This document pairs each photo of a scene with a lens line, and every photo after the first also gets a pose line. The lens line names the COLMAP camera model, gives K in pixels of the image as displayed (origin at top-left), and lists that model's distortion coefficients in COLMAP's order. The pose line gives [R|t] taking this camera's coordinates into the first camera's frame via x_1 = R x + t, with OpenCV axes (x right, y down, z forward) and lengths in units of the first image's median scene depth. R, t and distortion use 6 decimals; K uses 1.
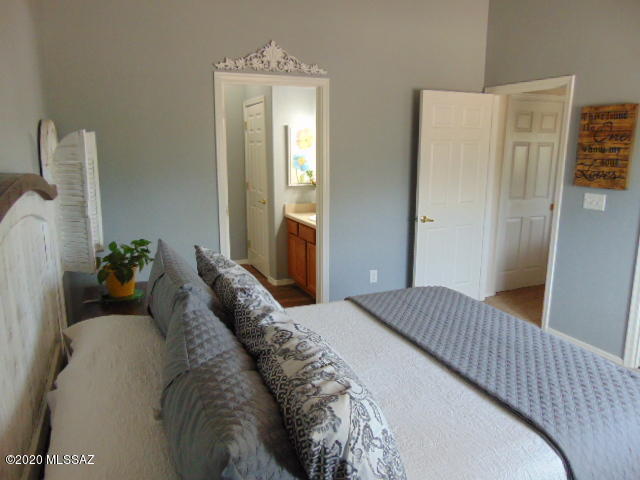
lens RADIAL K [[478.6, 0, 320.1], [0, 478.6, 238.4], [0, 0, 1]] dist [-0.047669, 0.099905]
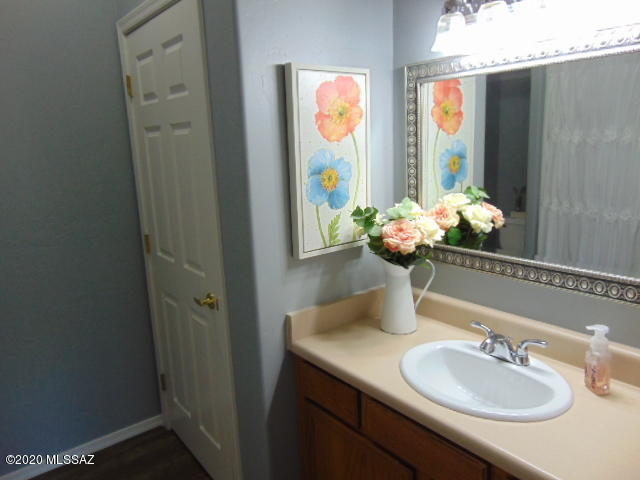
lens RADIAL K [[478.6, 0, 320.1], [0, 478.6, 238.4], [0, 0, 1]] dist [-0.047669, 0.099905]
pose [[0.966078, -0.083082, 0.244520, -0.127183], [0.080430, 0.996543, 0.020828, -0.127679], [-0.245405, -0.000454, 0.969421, 0.679139]]
